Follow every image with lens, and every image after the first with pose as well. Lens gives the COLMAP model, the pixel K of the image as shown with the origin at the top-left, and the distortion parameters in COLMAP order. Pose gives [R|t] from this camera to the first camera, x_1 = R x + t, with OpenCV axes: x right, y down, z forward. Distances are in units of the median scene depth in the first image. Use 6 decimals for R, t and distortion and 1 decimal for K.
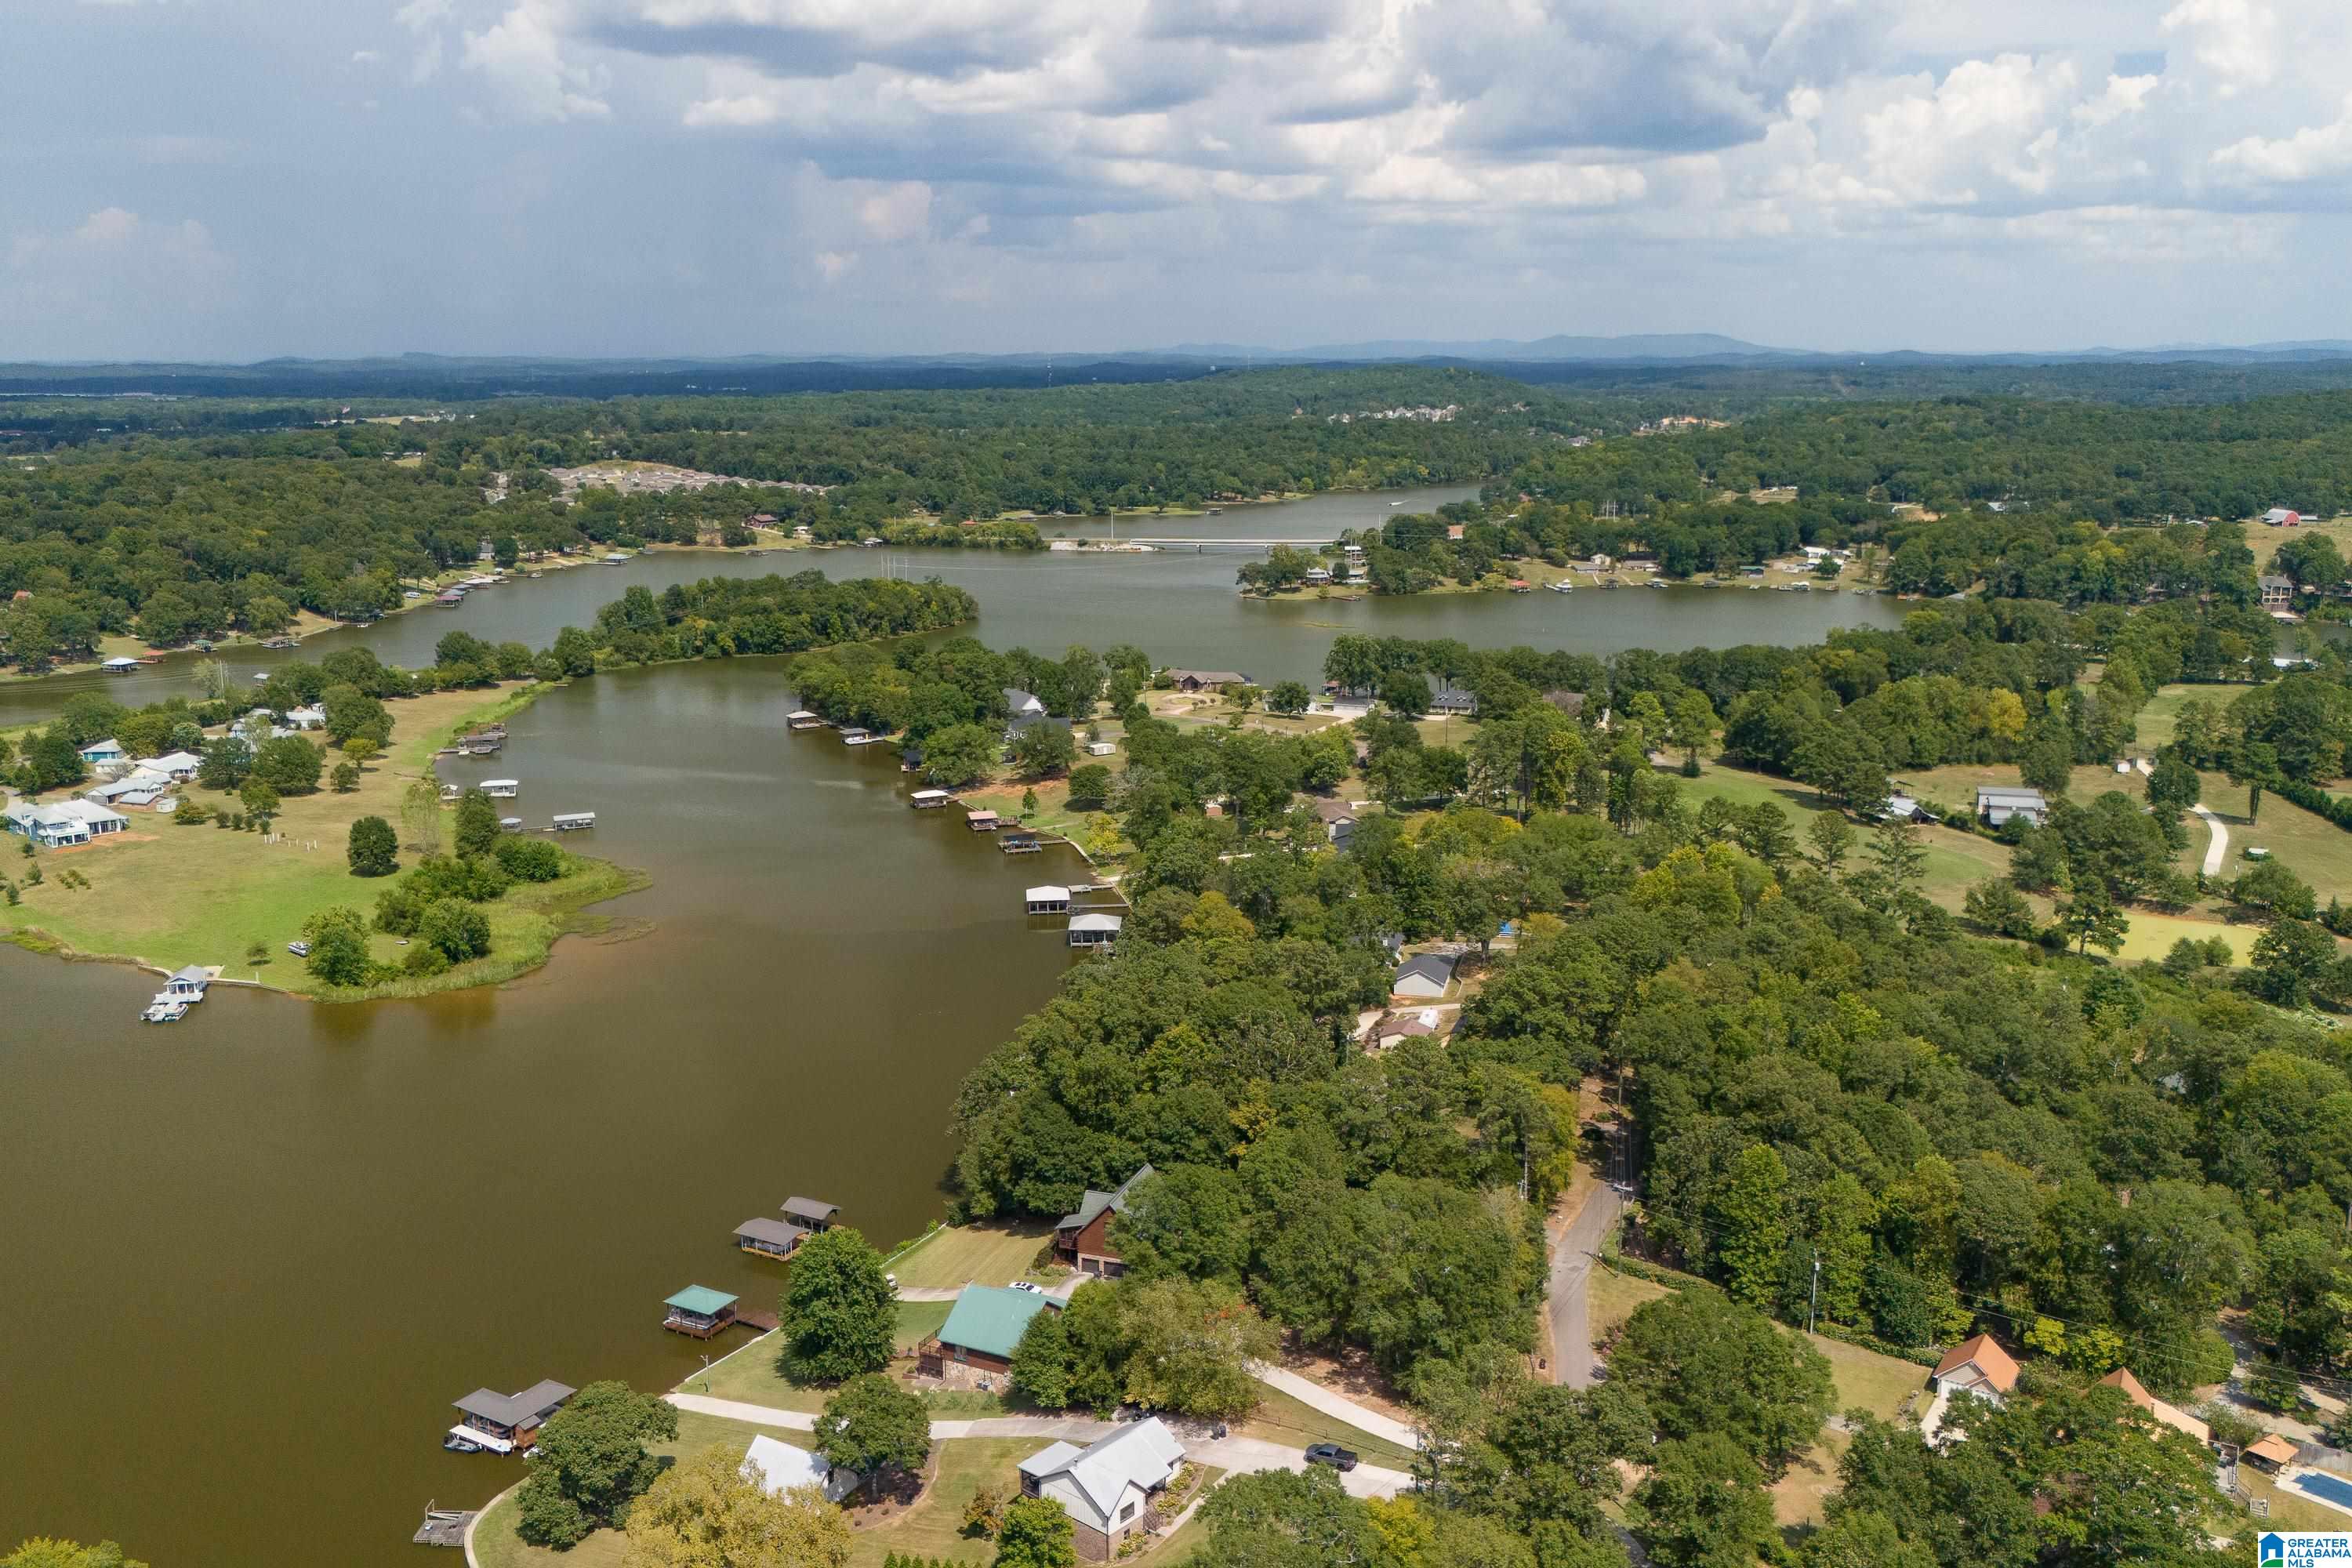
lens RADIAL K [[2065.4, 0, 1176.0], [0, 2065.4, 784.0], [0, 0, 1]] dist [0.086359, -0.144673]
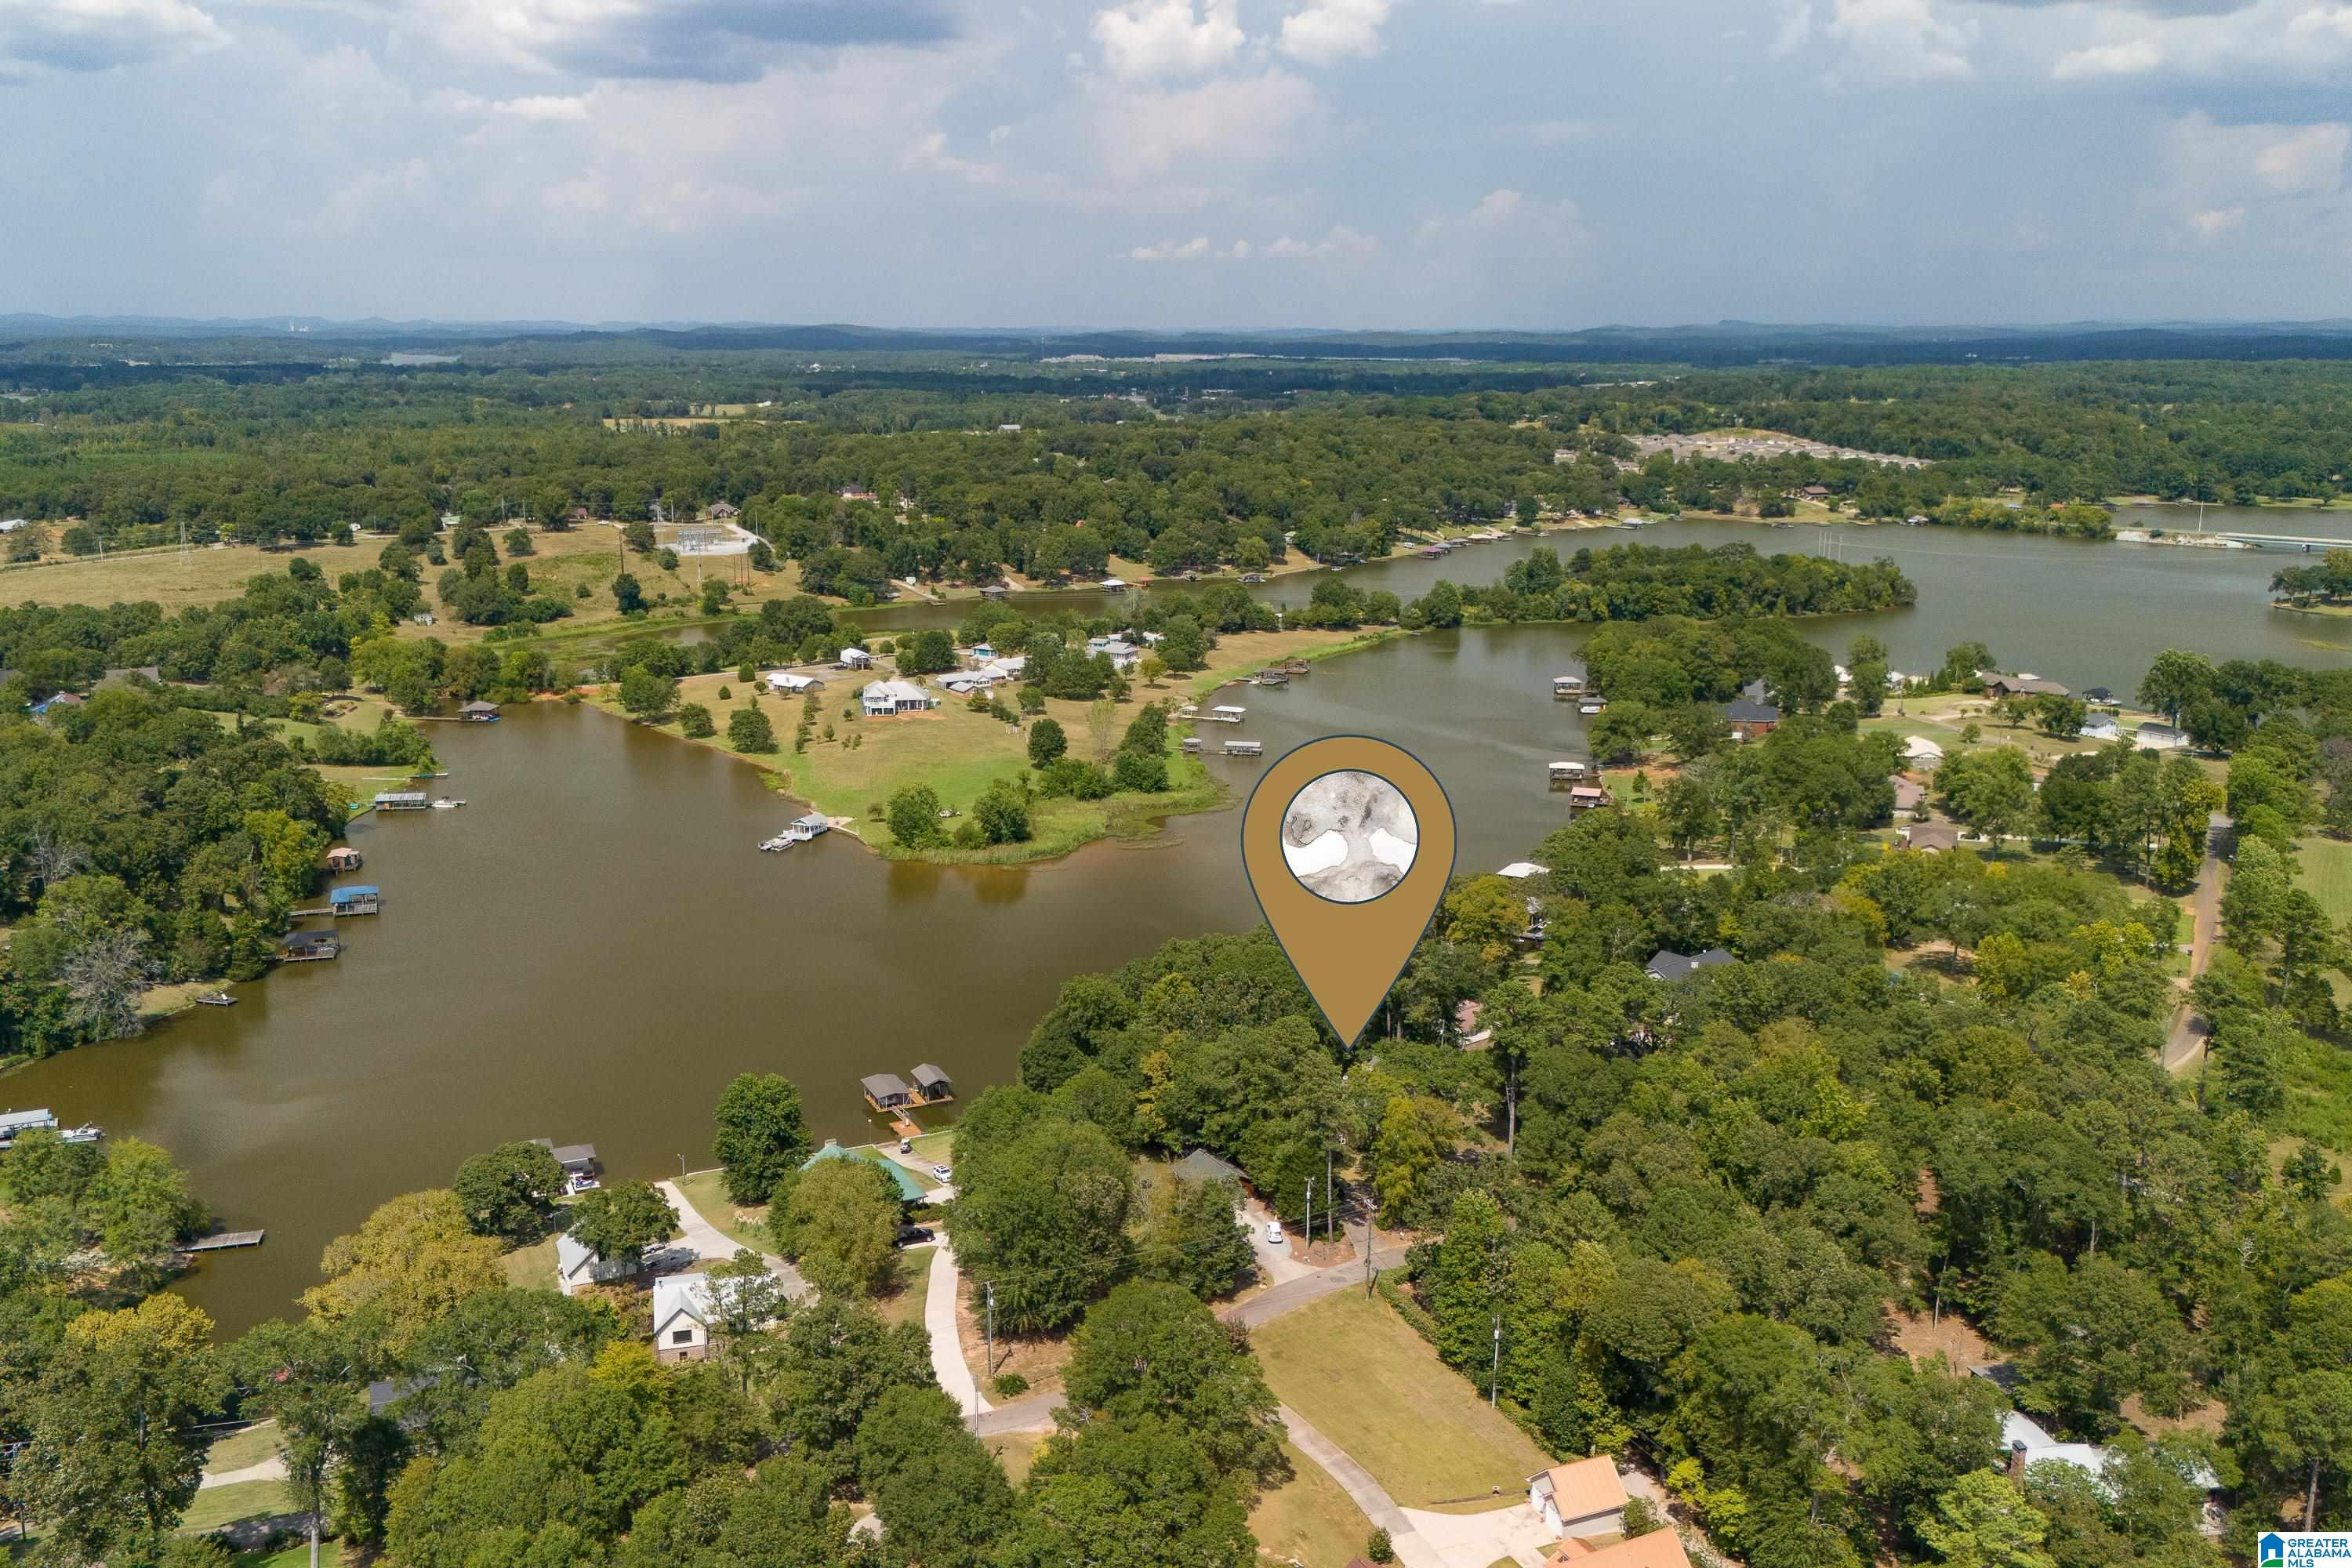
lens RADIAL K [[2065.4, 0, 1176.0], [0, 2065.4, 784.0], [0, 0, 1]] dist [0.086359, -0.144673]
pose [[0.814008, 0.130435, -0.566019, 0.133043], [-0.121801, 0.991126, 0.053233, -0.007539], [0.567940, 0.025610, 0.822672, 0.032516]]
